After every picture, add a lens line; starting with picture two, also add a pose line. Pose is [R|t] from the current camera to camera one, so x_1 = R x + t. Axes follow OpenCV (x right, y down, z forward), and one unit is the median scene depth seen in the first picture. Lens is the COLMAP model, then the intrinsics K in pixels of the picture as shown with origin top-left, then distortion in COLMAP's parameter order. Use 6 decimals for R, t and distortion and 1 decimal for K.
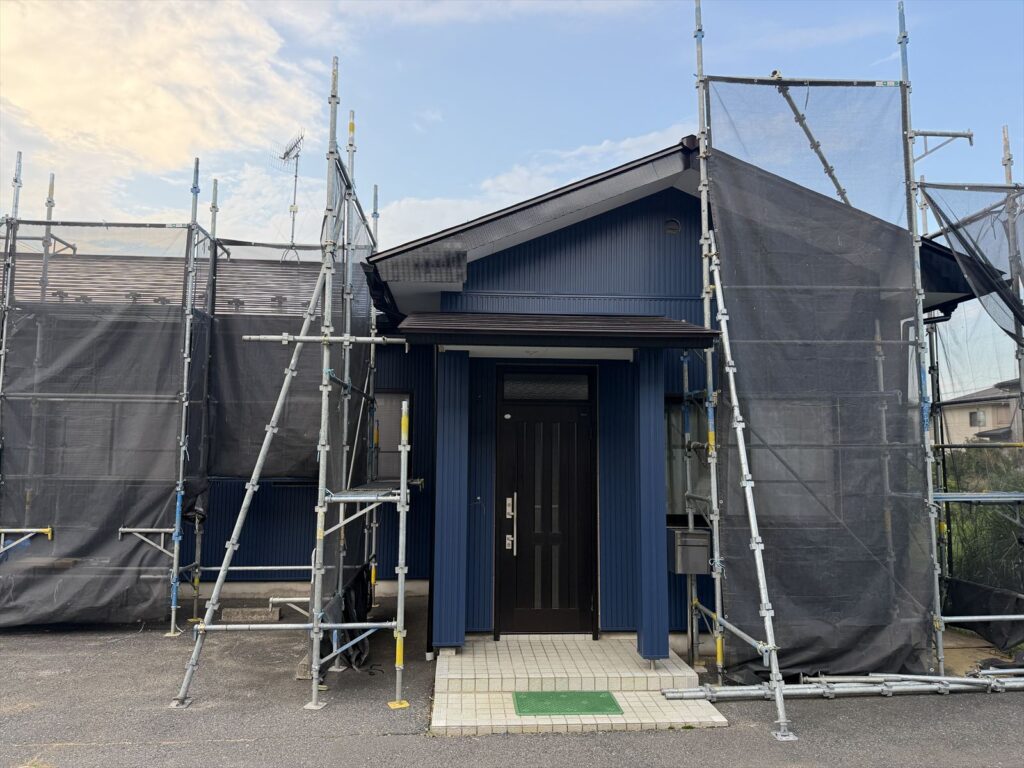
lens RADIAL K [[717.3, 0, 512.0], [0, 717.3, 384.0], [0, 0, 1]] dist [-0.000928, -0.000258]
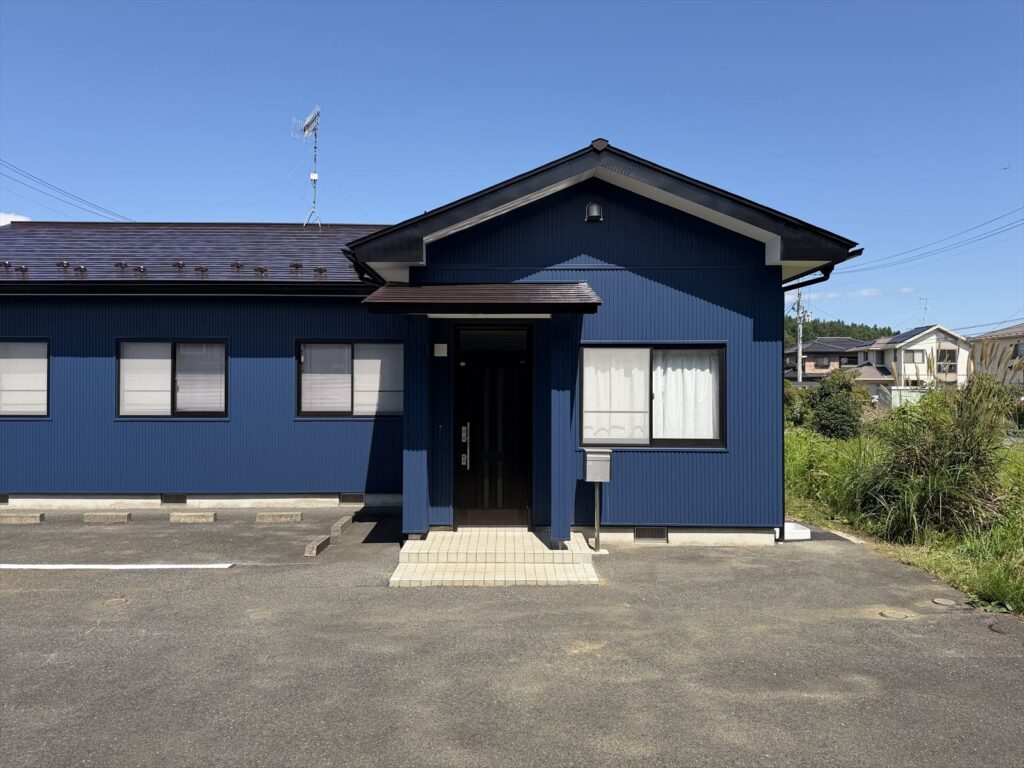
lens RADIAL K [[717.3, 0, 512.0], [0, 717.3, 384.0], [0, 0, 1]] dist [-0.000928, -0.000258]
pose [[0.997736, -0.010062, -0.066490, 0.172161], [0.015889, 0.996020, 0.087698, -0.031635], [0.065343, -0.088556, 0.993926, -0.288221]]
